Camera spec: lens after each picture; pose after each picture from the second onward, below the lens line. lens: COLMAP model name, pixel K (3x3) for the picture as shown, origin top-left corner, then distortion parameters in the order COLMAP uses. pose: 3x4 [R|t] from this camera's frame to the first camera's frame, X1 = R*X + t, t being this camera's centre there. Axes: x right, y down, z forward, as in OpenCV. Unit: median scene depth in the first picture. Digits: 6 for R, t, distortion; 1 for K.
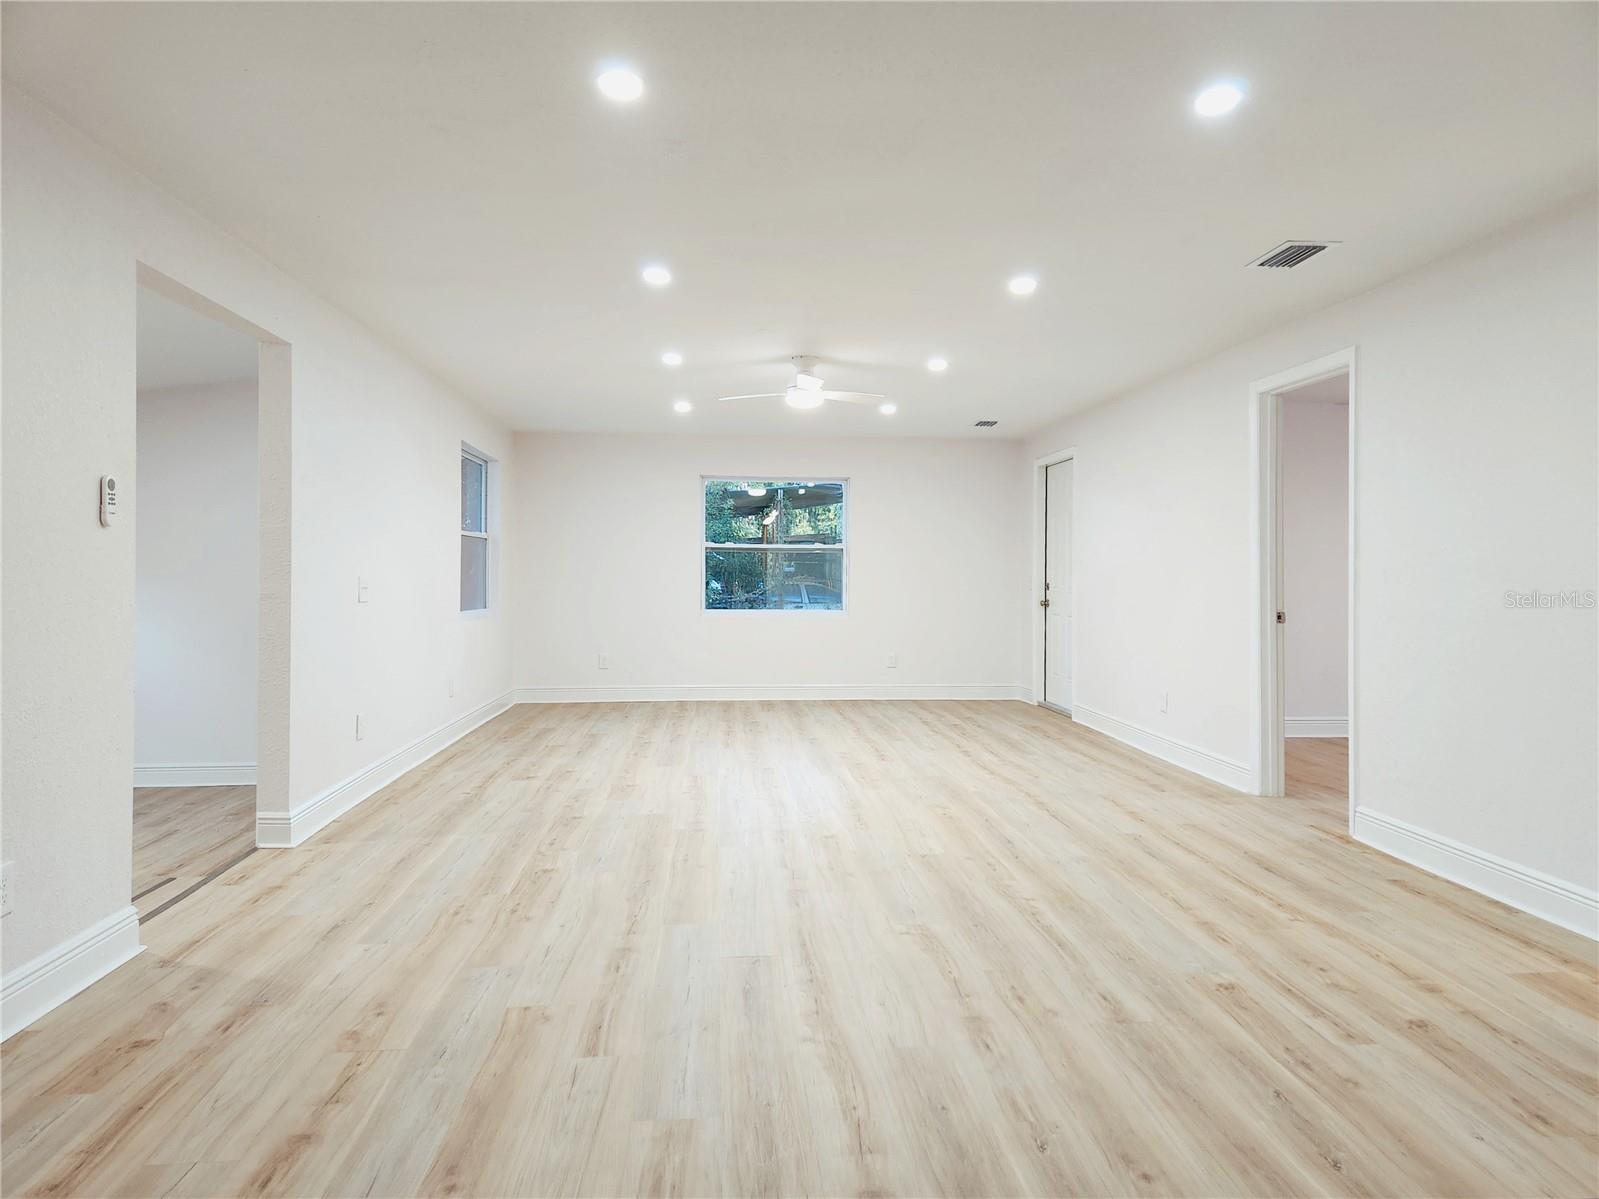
lens RADIAL K [[1097.4, 0, 798.4], [0, 1097.4, 569.0], [0, 0, 1]] dist [0.041085, -0.002592]
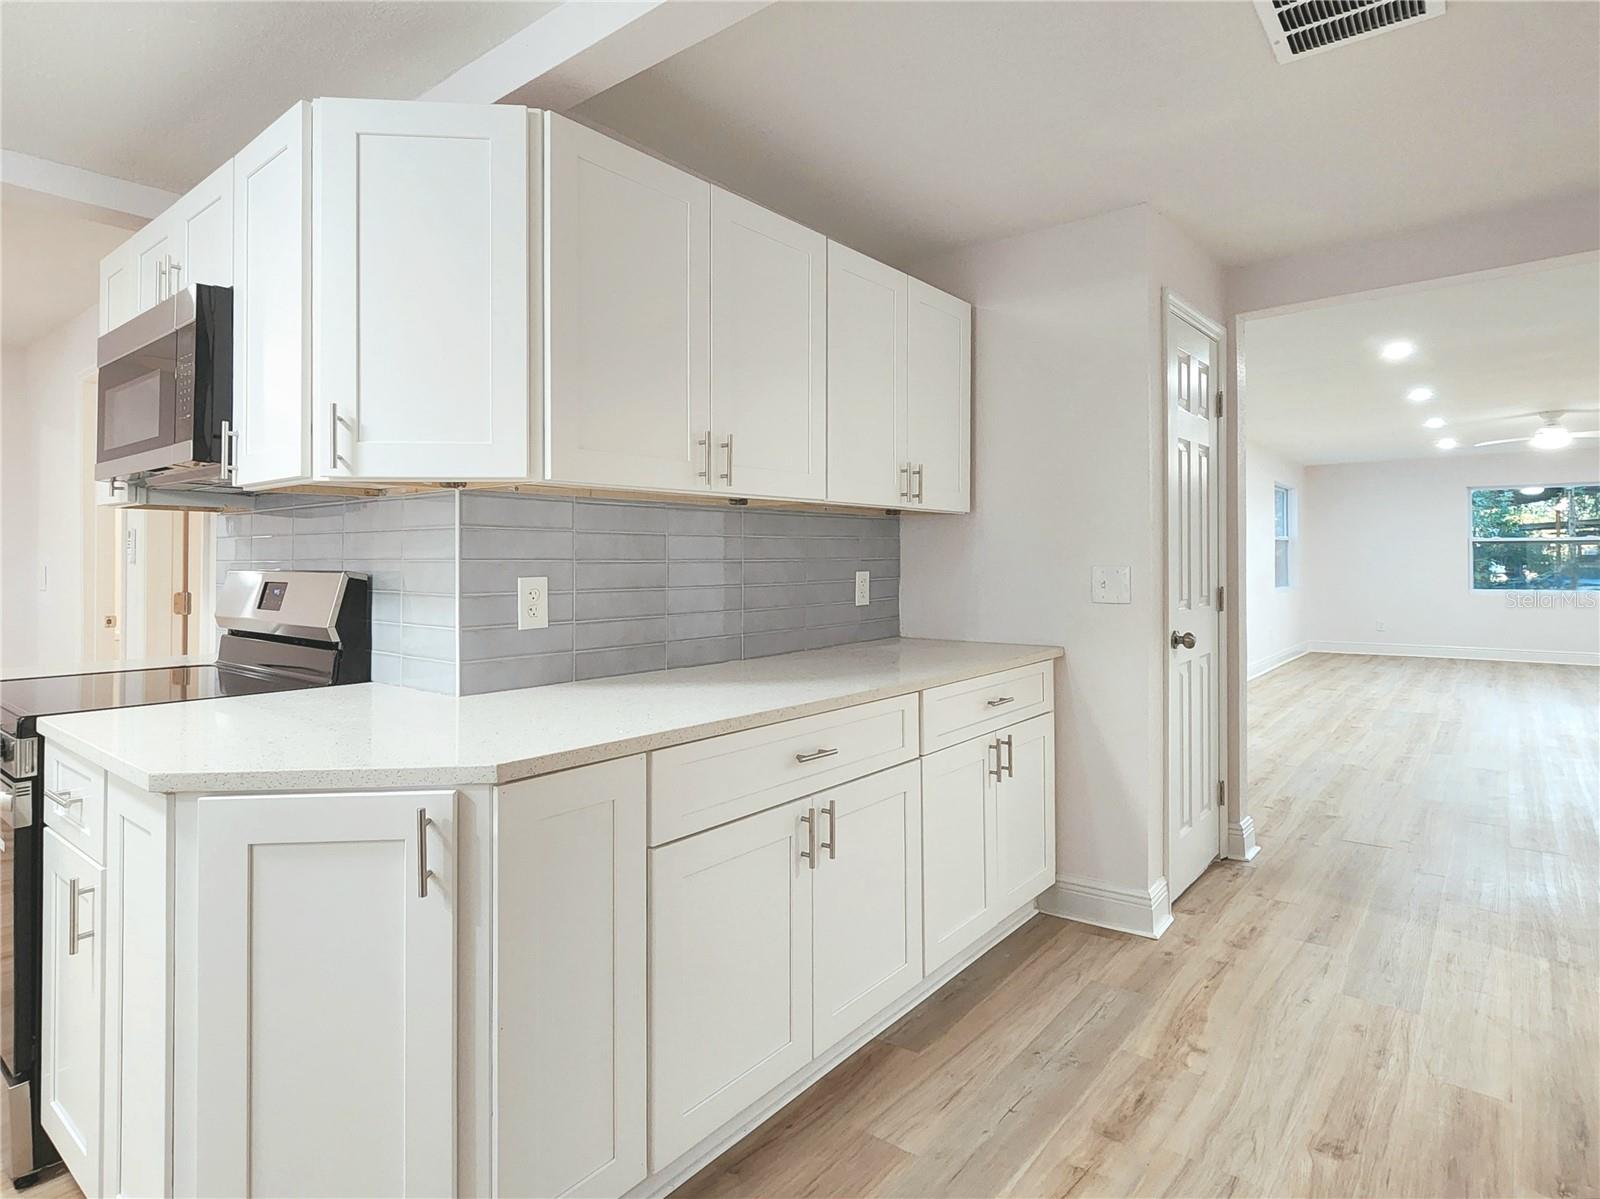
lens RADIAL K [[865.3, 0, 794.2], [0, 865.3, 556.1], [0, 0, 1]] dist [-0.001643, -0.000114]
pose [[0.722002, -0.011670, -0.691793, 0.050631], [0.012235, 0.999917, -0.004099, -0.009317], [0.691783, -0.005505, 0.722085, -0.347159]]
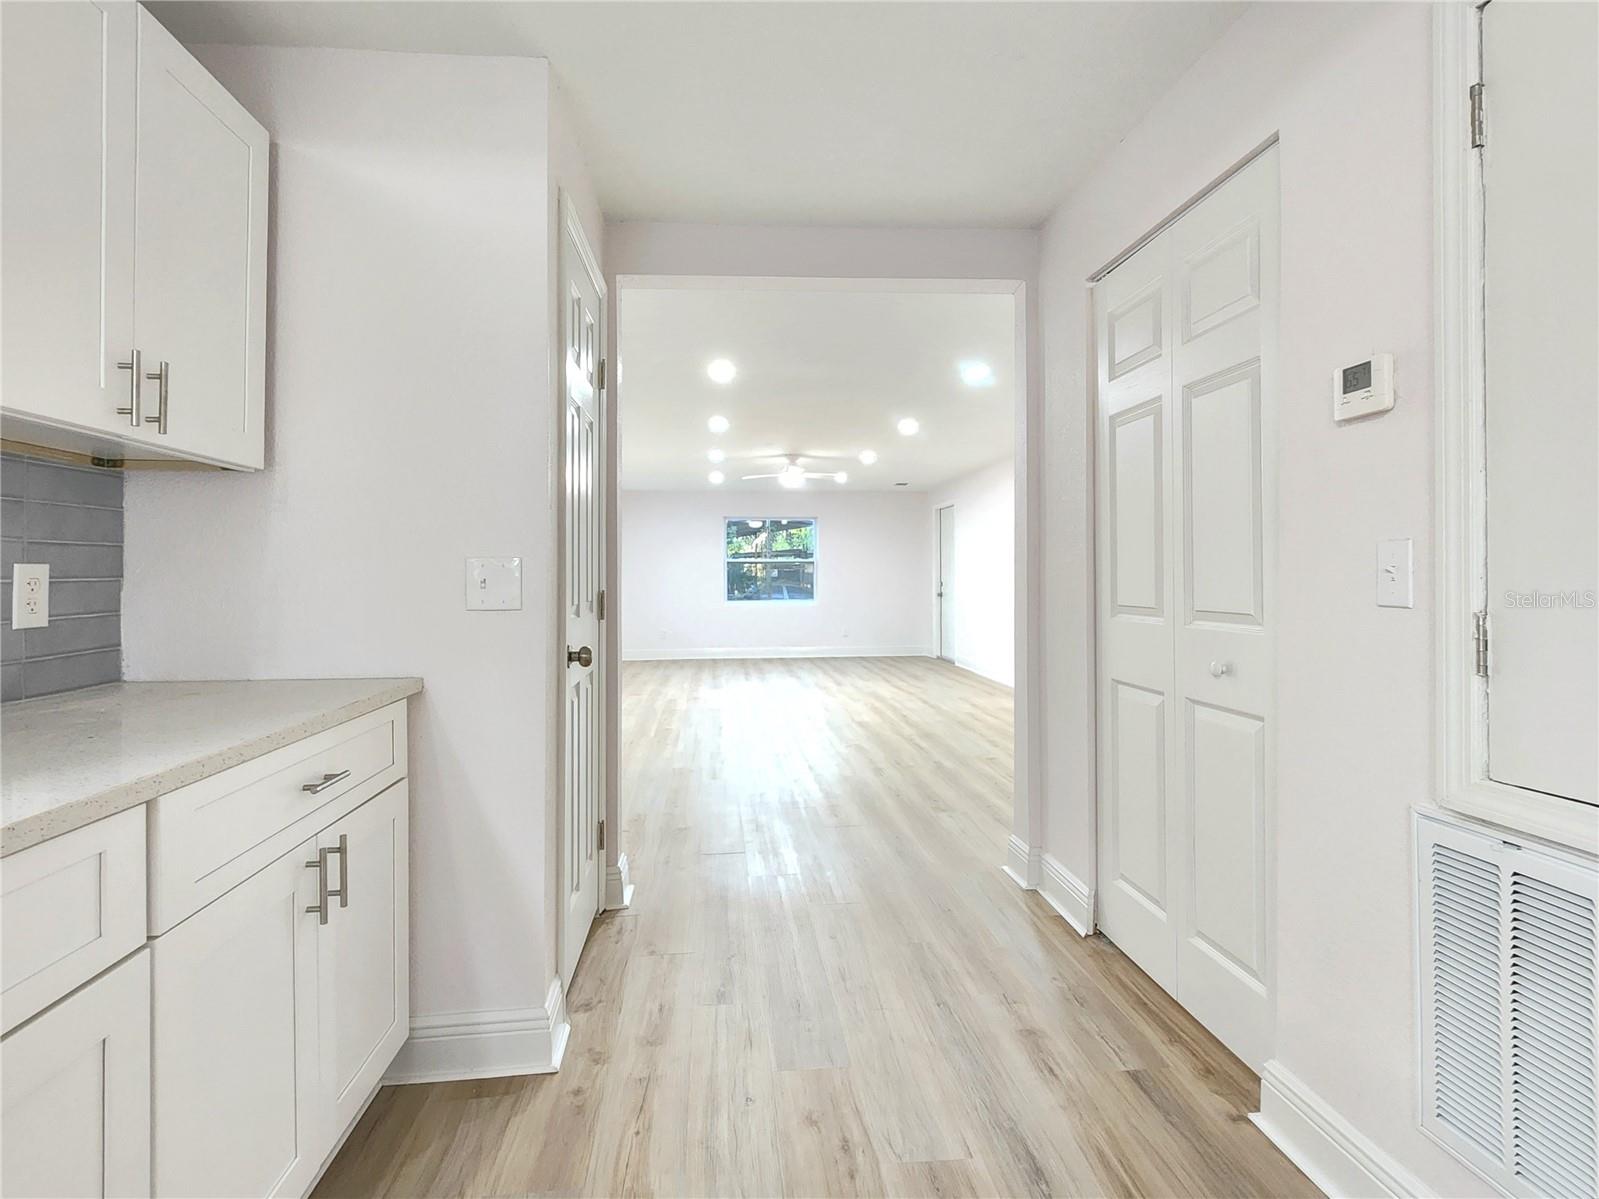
lens RADIAL K [[840.0, 0, 768.4], [0, 840.0, 572.1], [0, 0, 1]] dist [-0.000345, -0.000636]
pose [[0.999878, -0.011635, -0.010442, -0.014485], [0.011598, 0.999926, -0.003579, 0.000284], [0.010483, 0.003458, 0.999939, -0.249847]]
